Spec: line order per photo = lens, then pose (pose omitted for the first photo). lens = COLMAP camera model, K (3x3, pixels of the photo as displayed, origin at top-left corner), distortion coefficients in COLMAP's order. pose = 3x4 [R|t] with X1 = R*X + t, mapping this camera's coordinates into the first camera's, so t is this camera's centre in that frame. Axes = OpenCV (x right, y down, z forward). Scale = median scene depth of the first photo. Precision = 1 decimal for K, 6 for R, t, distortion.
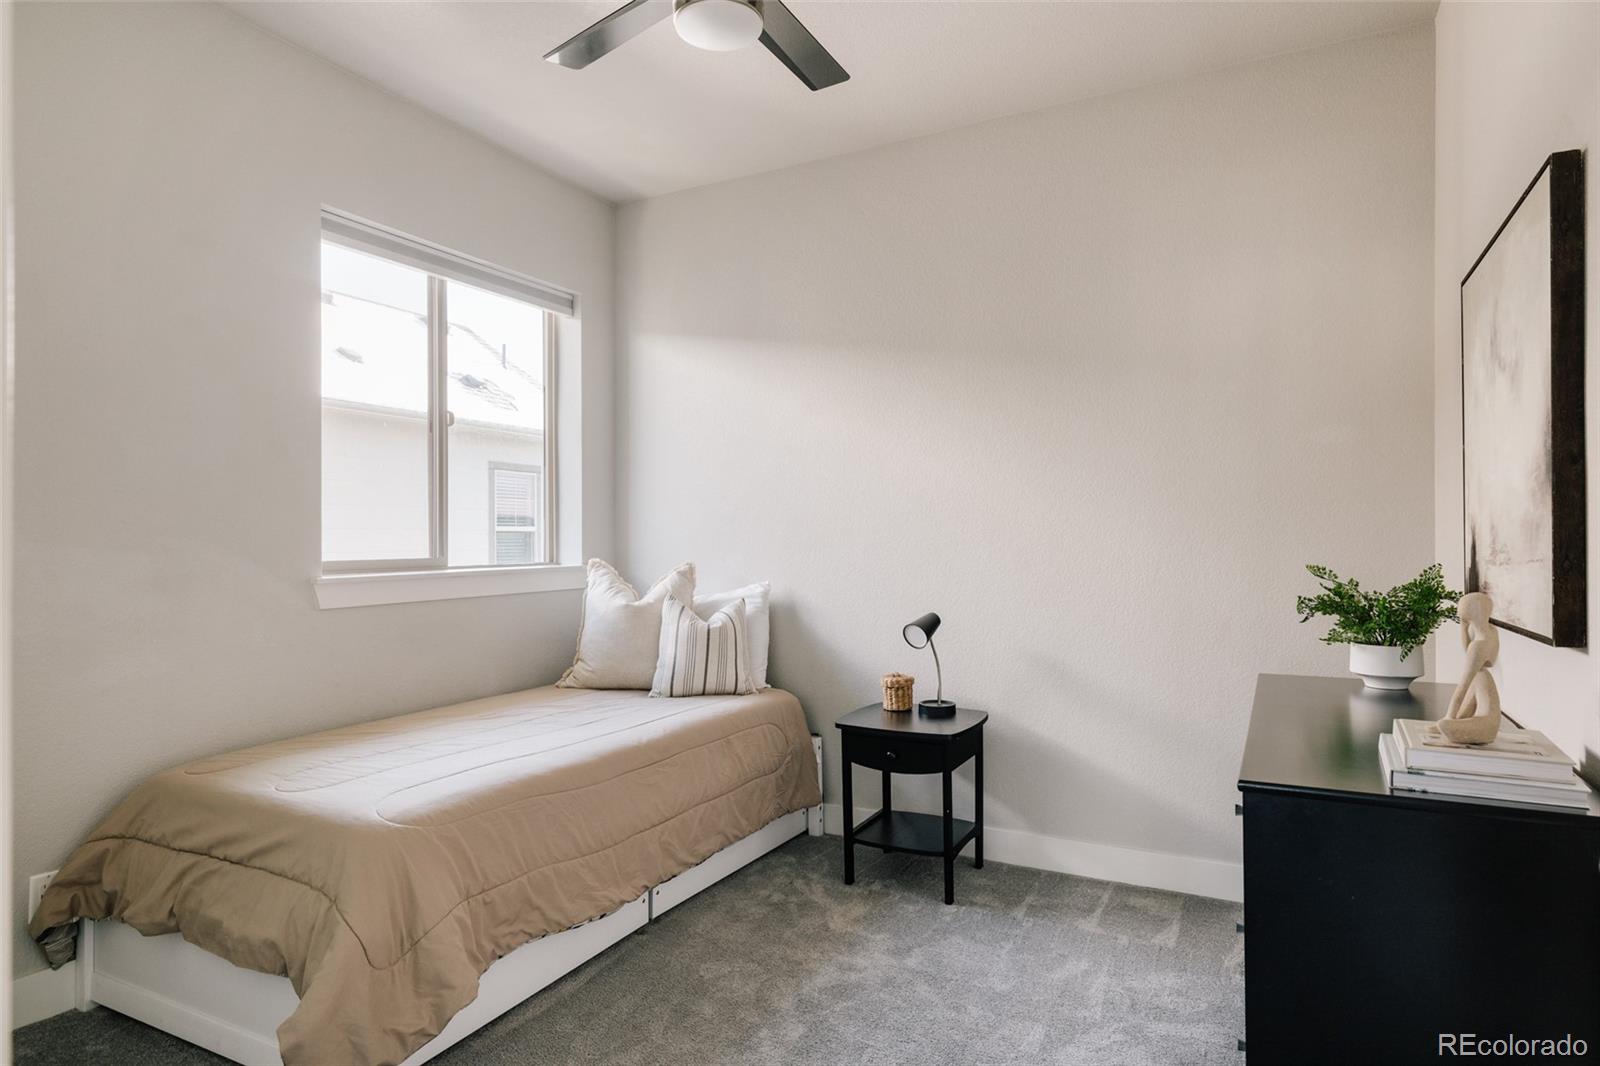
lens RADIAL K [[923.4, 0, 802.0], [0, 923.4, 534.3], [0, 0, 1]] dist [0.000137, 0.003485]
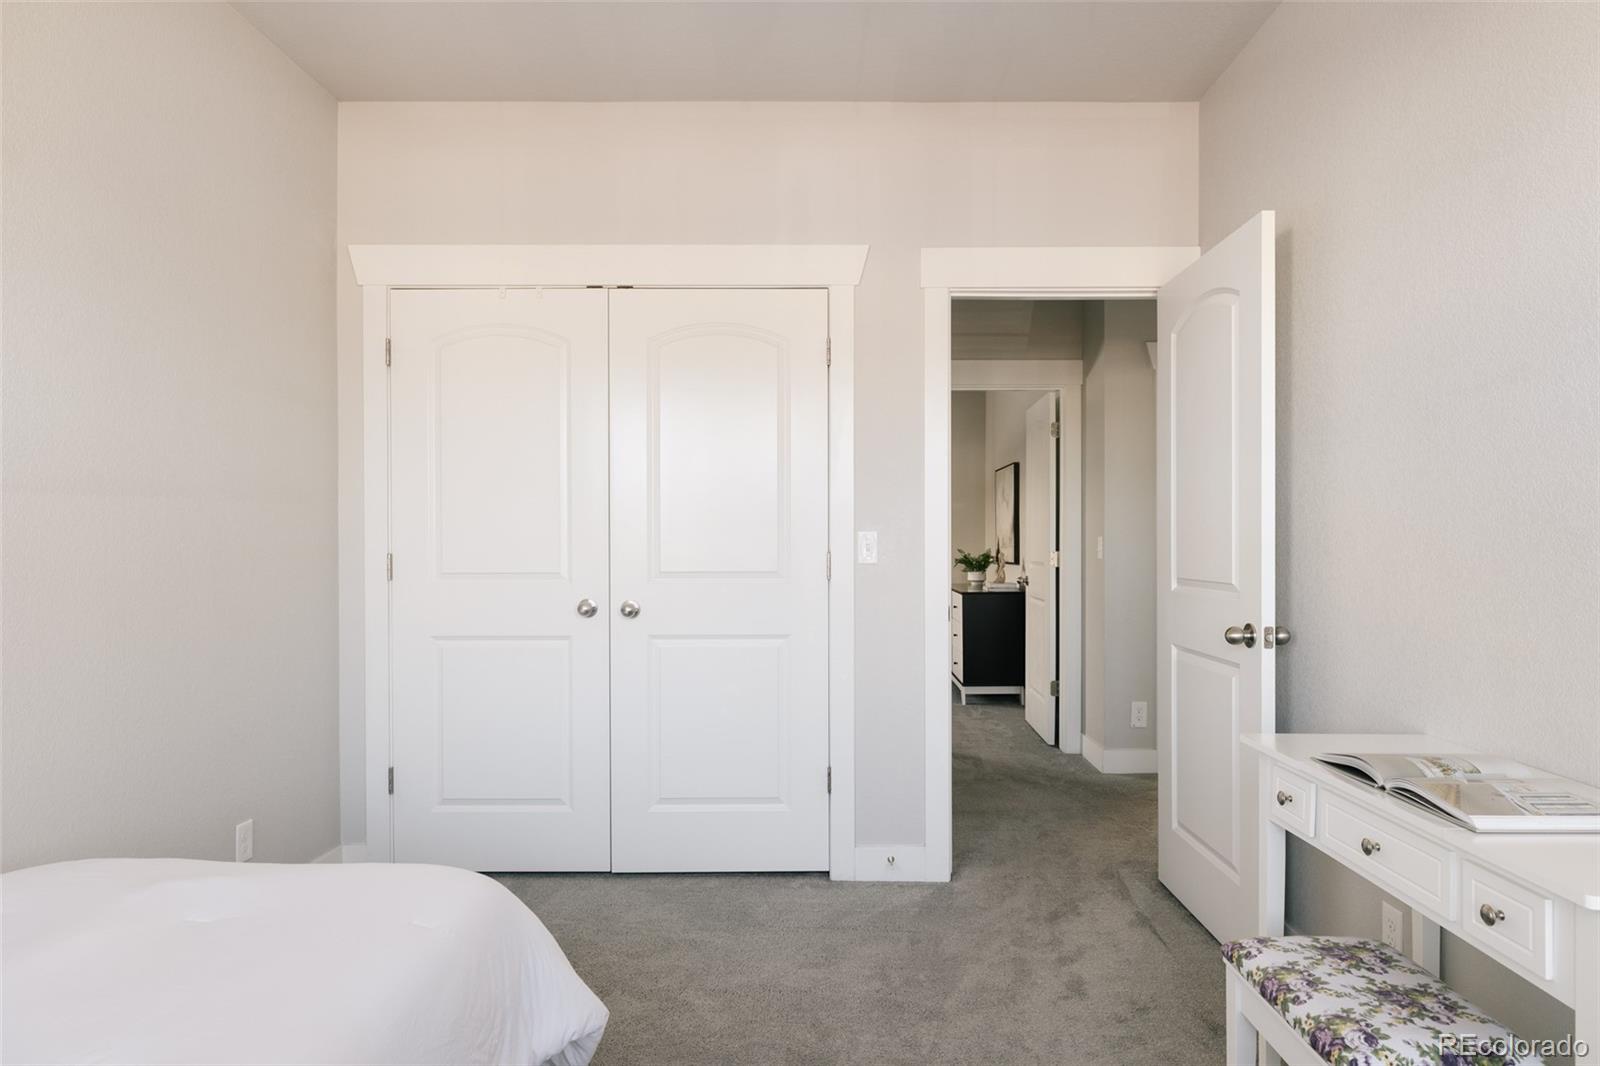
lens RADIAL K [[923.4, 0, 801.6], [0, 923.4, 538.1], [0, 0, 1]] dist [0.000137, 0.003485]
pose [[0.901057, 0.005877, 0.433662, -1.541189], [-0.003010, 0.999969, -0.007298, 0.019449], [-0.433691, 0.005271, 0.901046, -1.936844]]
